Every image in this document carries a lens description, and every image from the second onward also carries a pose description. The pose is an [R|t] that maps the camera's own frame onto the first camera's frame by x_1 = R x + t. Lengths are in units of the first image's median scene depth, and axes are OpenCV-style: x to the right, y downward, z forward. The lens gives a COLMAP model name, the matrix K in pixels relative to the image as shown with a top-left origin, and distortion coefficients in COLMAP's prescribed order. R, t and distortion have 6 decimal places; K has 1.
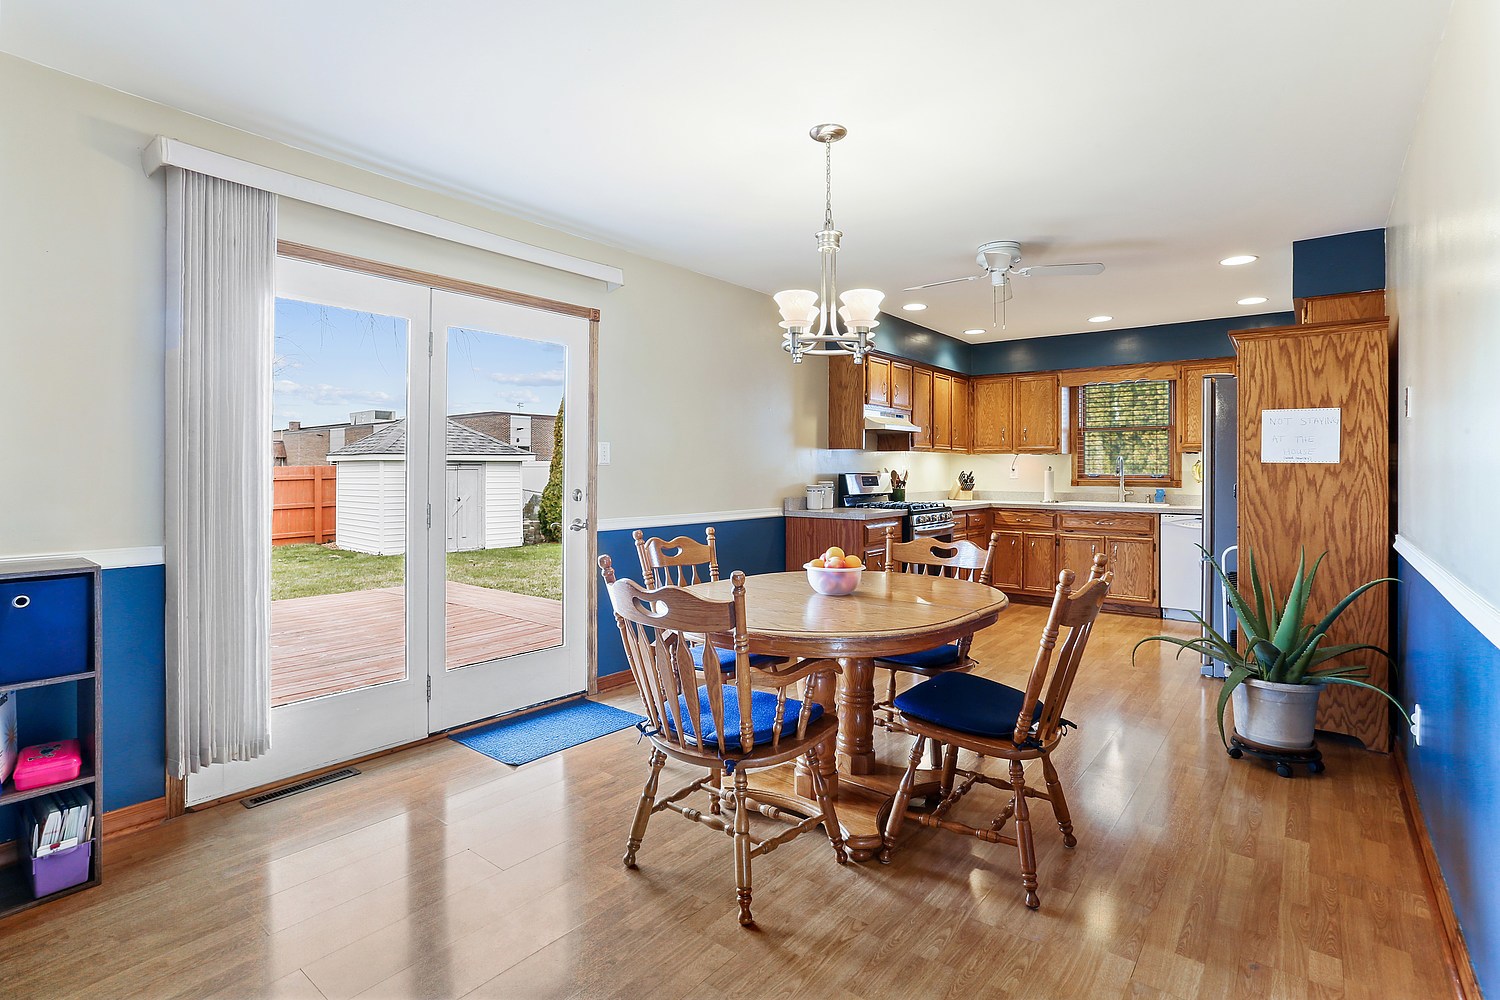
lens RADIAL K [[743.6, 0, 750.0], [0, 743.6, 500.0], [0, 0, 1]] dist [0.000693, 0.000232]
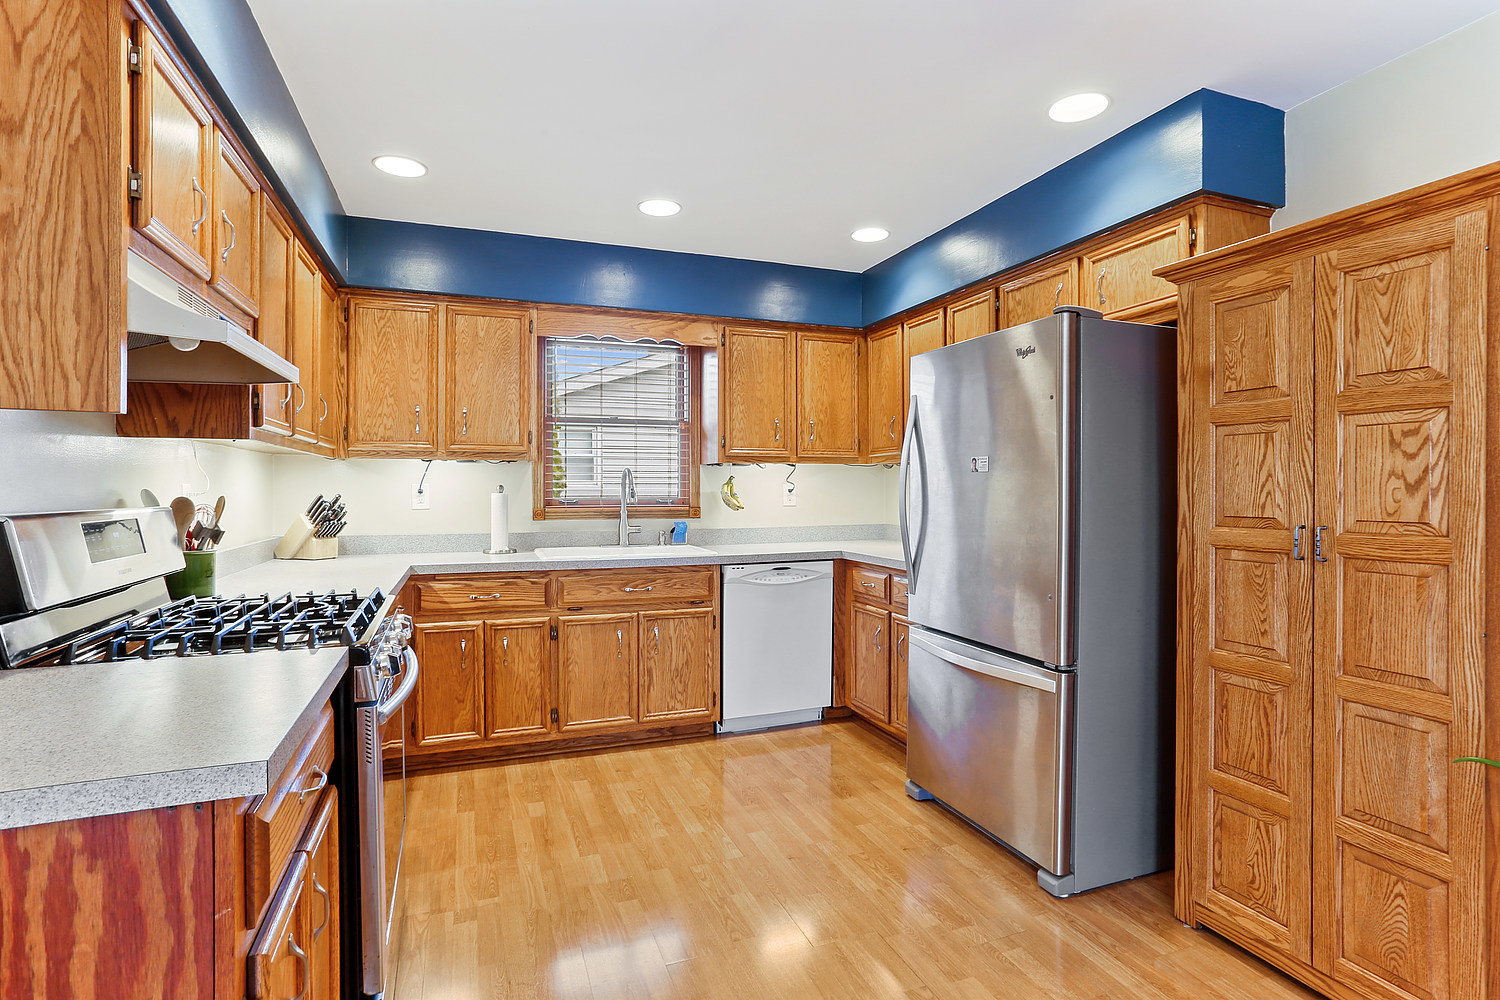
lens RADIAL K [[743.6, 0, 750.0], [0, 743.6, 500.0], [0, 0, 1]] dist [0.000693, 0.000232]
pose [[0.518221, -0.016526, 0.855087, 0.045822], [0.031899, 0.999491, -0.000015, -0.030405], [-0.854652, 0.027284, 0.518485, 0.606782]]
